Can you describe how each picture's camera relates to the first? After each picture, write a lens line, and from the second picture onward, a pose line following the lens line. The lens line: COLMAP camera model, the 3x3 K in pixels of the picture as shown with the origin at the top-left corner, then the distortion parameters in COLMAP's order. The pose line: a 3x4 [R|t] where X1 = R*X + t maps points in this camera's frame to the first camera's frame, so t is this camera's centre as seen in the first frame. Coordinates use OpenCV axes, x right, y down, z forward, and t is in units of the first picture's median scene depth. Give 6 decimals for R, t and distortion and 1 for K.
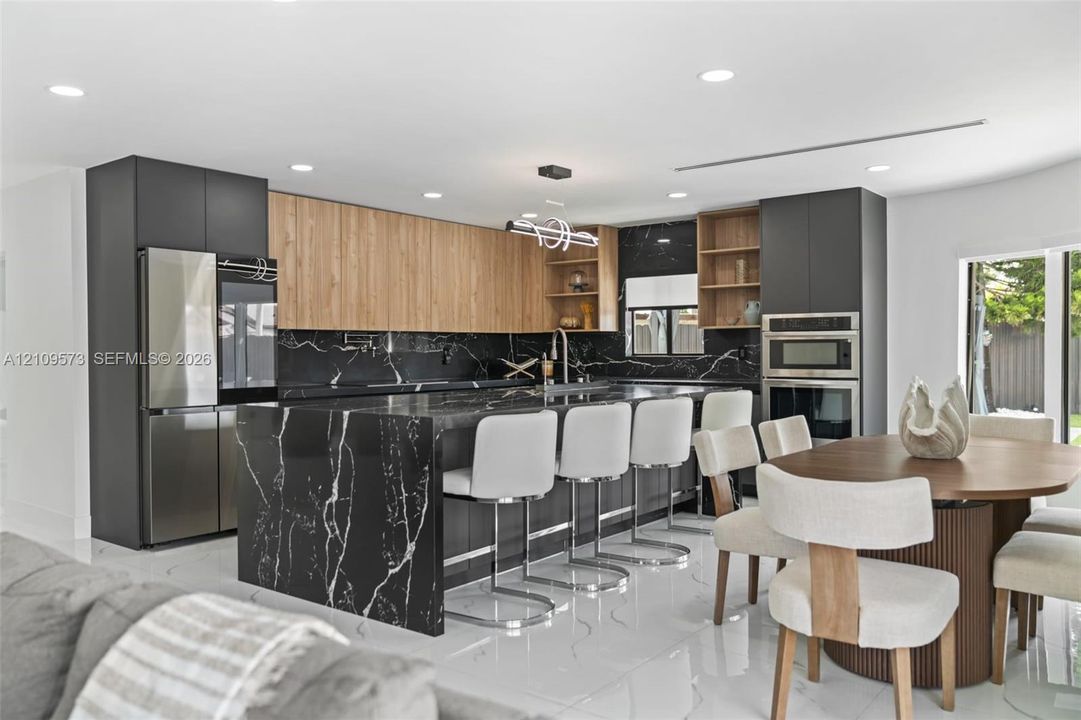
lens RADIAL K [[837.7, 0, 536.1], [0, 837.7, 359.9], [0, 0, 1]] dist [0.012228, -0.000383]
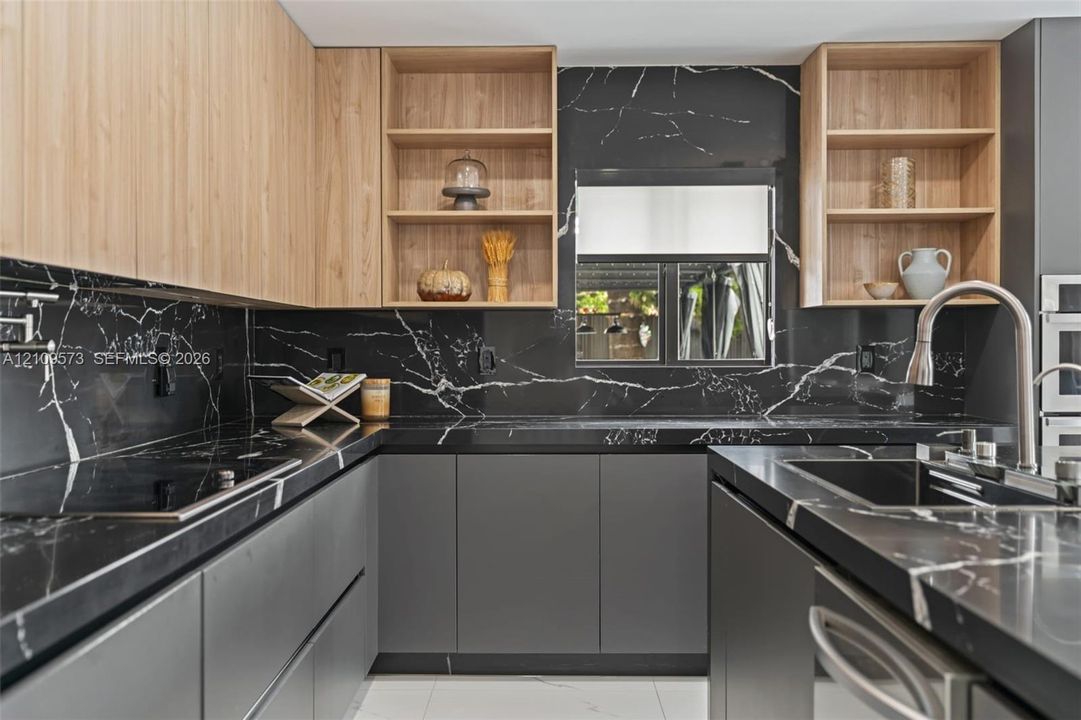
lens RADIAL K [[1062.1, 0, 539.3], [0, 1062.1, 357.4], [0, 0, 1]] dist [0.000728, 0.000454]
pose [[0.793654, -0.003010, 0.608362, -0.331362], [0.006181, 0.999976, -0.003117, -0.010675], [-0.608338, 0.006234, 0.793654, 0.803422]]
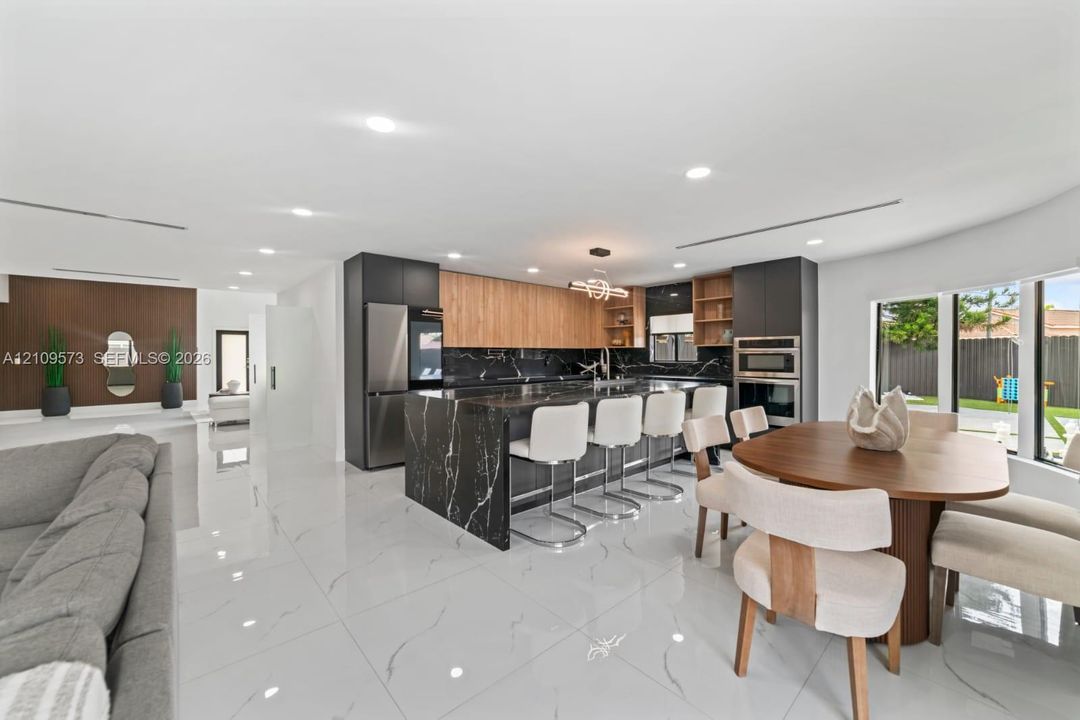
lens RADIAL K [[419.4, 0, 540.7], [0, 419.4, 356.8], [0, 0, 1]] dist [-0.001619, 0.000147]
pose [[0.985032, 0.003076, -0.172344, 0.047166], [-0.004262, 0.999970, -0.006508, -0.011708], [0.172319, 0.007146, 0.985015, 0.156814]]
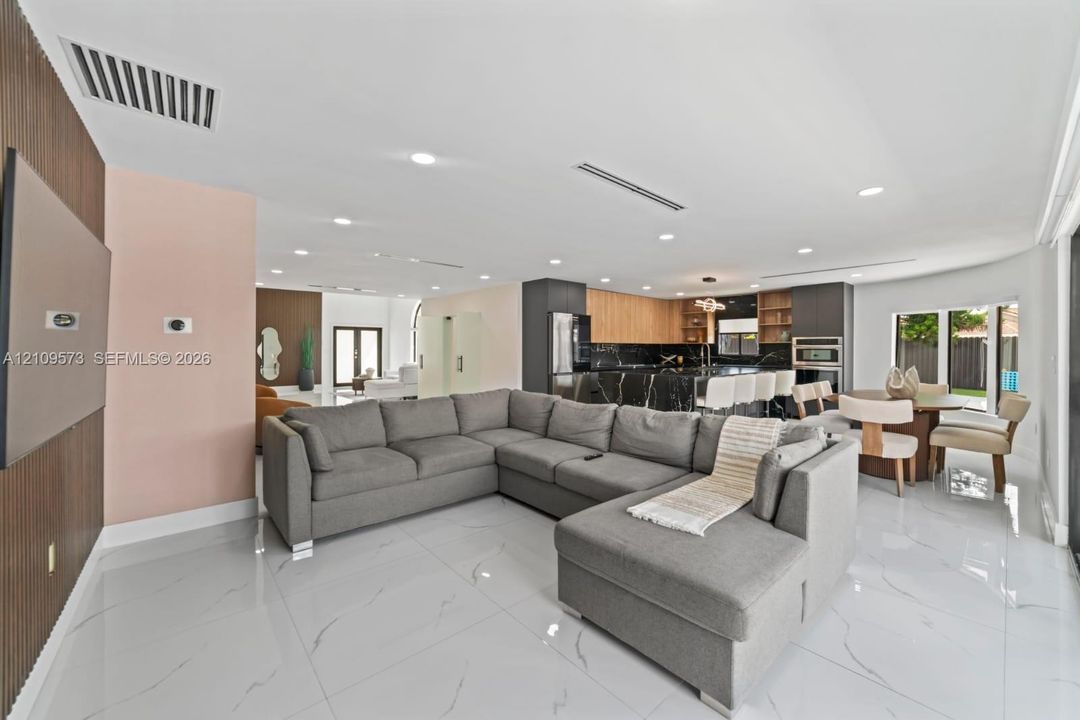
lens RADIAL K [[422.6, 0, 541.8], [0, 422.6, 350.0], [0, 0, 1]] dist [0.000177, 0.004023]
pose [[0.984284, 0.009473, -0.176340, -0.222148], [-0.011119, 0.999903, -0.008350, -0.003164], [0.176244, 0.010180, 0.984294, -0.279321]]
